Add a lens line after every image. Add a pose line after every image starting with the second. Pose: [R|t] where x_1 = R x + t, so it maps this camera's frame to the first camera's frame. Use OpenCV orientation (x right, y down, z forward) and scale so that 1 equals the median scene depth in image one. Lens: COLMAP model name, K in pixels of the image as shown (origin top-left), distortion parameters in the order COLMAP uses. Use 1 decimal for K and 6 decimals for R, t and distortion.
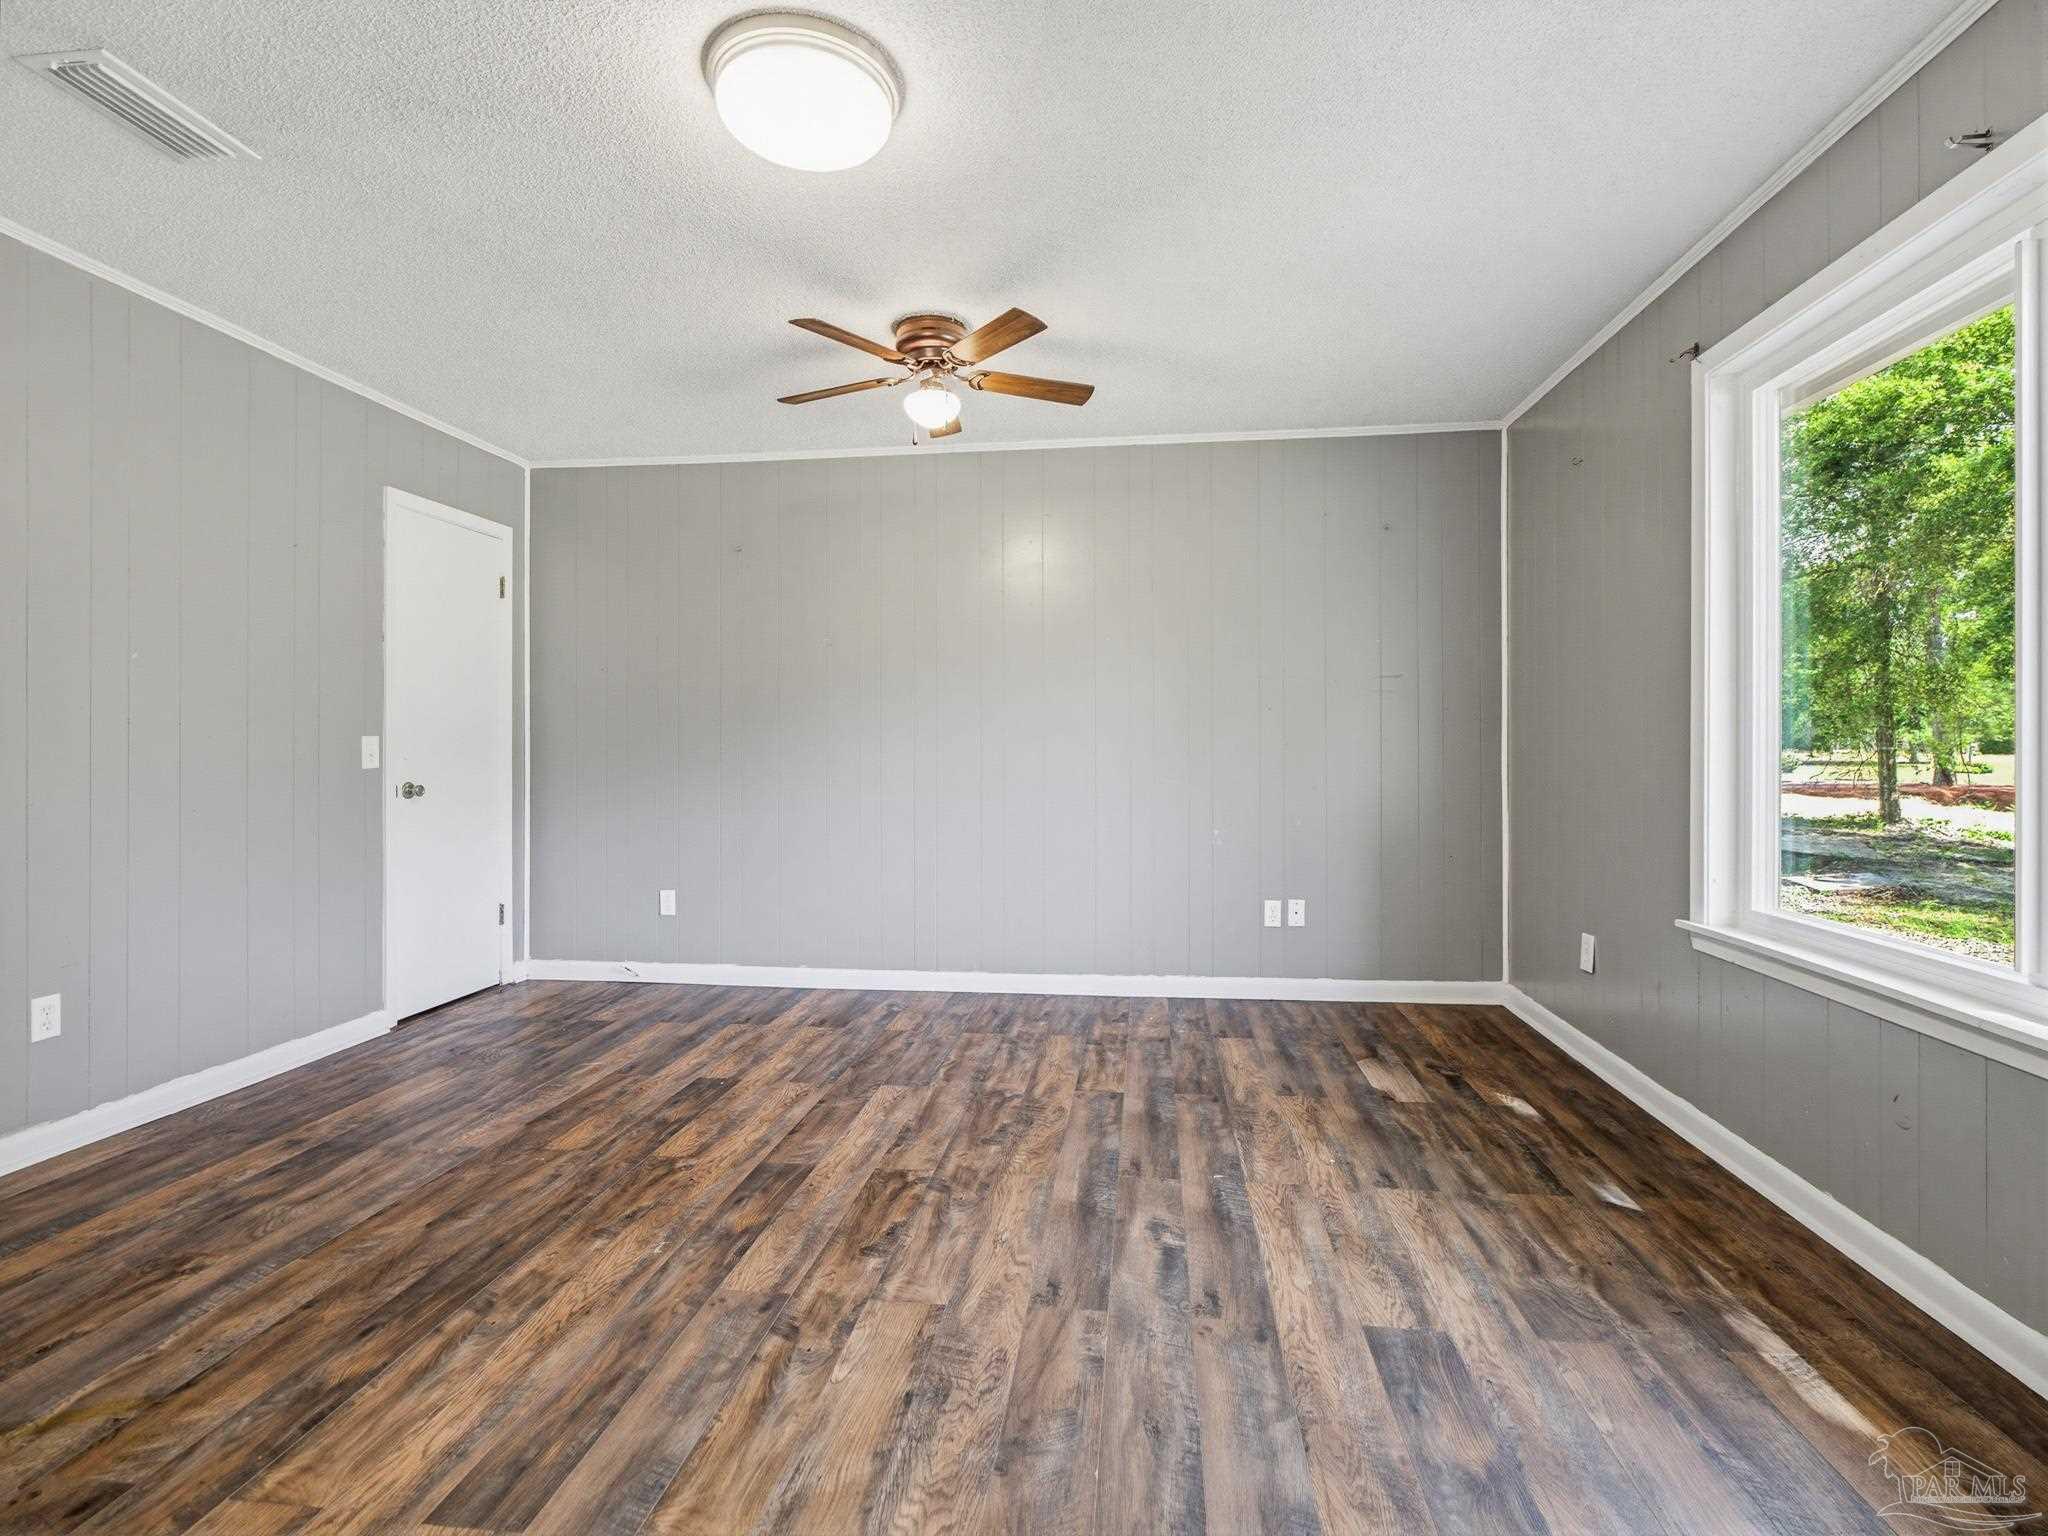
lens RADIAL K [[975.2, 0, 1027.5], [0, 975.2, 753.2], [0, 0, 1]] dist [-0.003108, 0.000209]
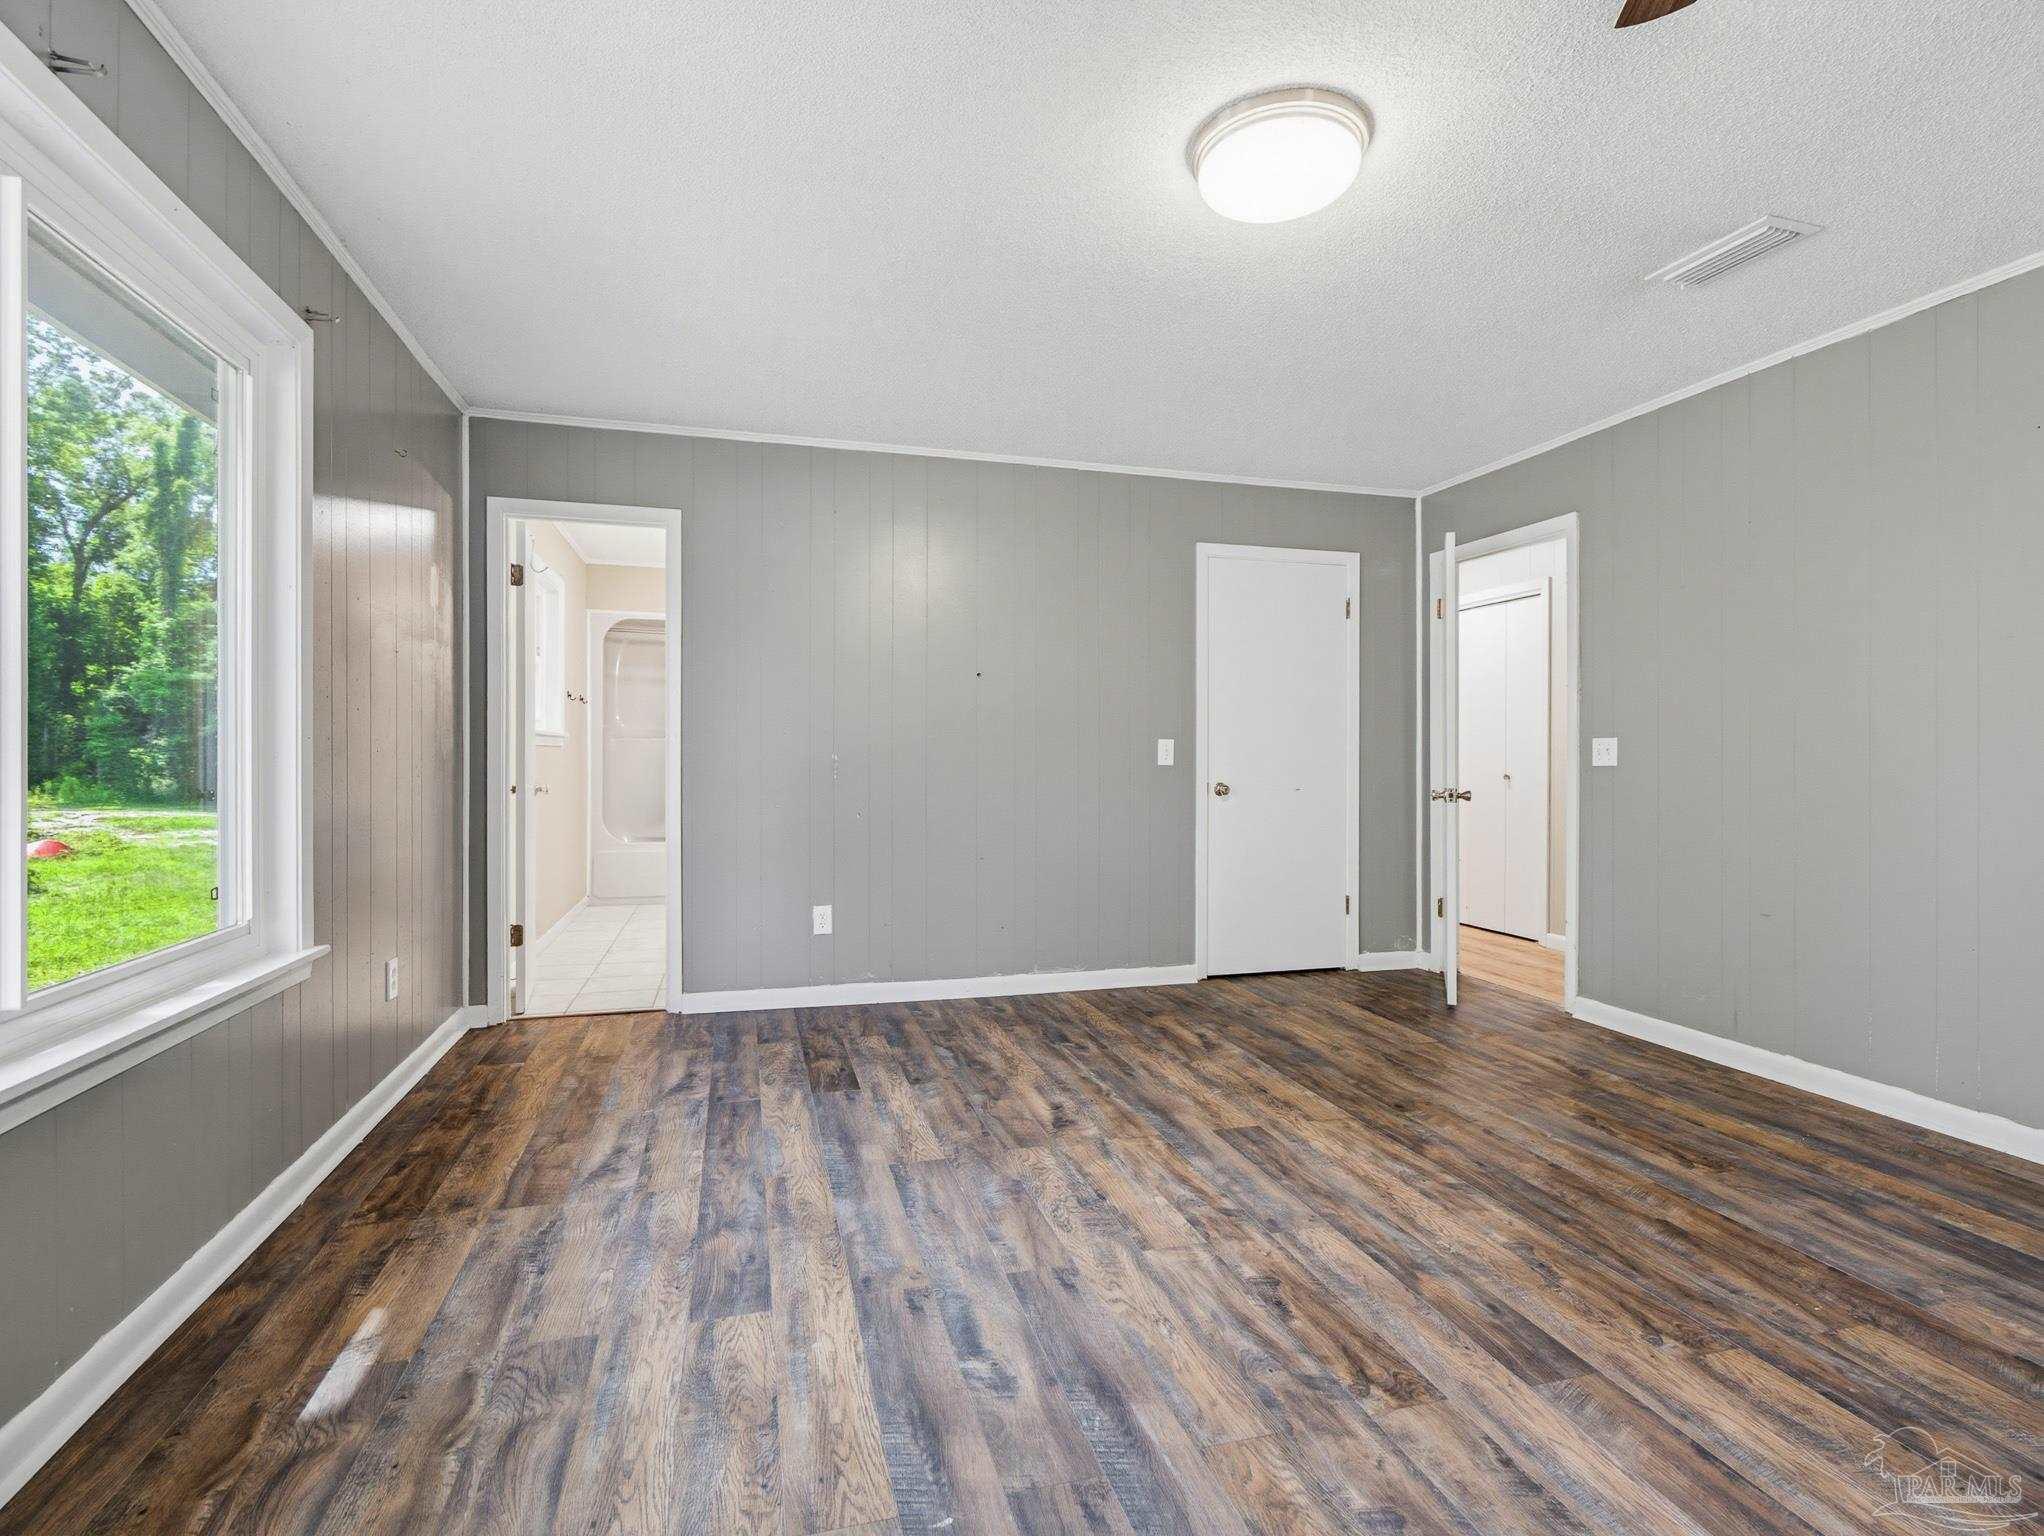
lens RADIAL K [[973.3, 0, 1024.2], [0, 973.3, 761.9], [0, 0, 1]] dist [-0.003108, 0.000209]
pose [[-0.920059, 0.001135, -0.391778, 0.456774], [-0.003959, 0.999918, 0.012194, -0.011699], [0.391760, 0.012771, -0.919979, 1.871910]]
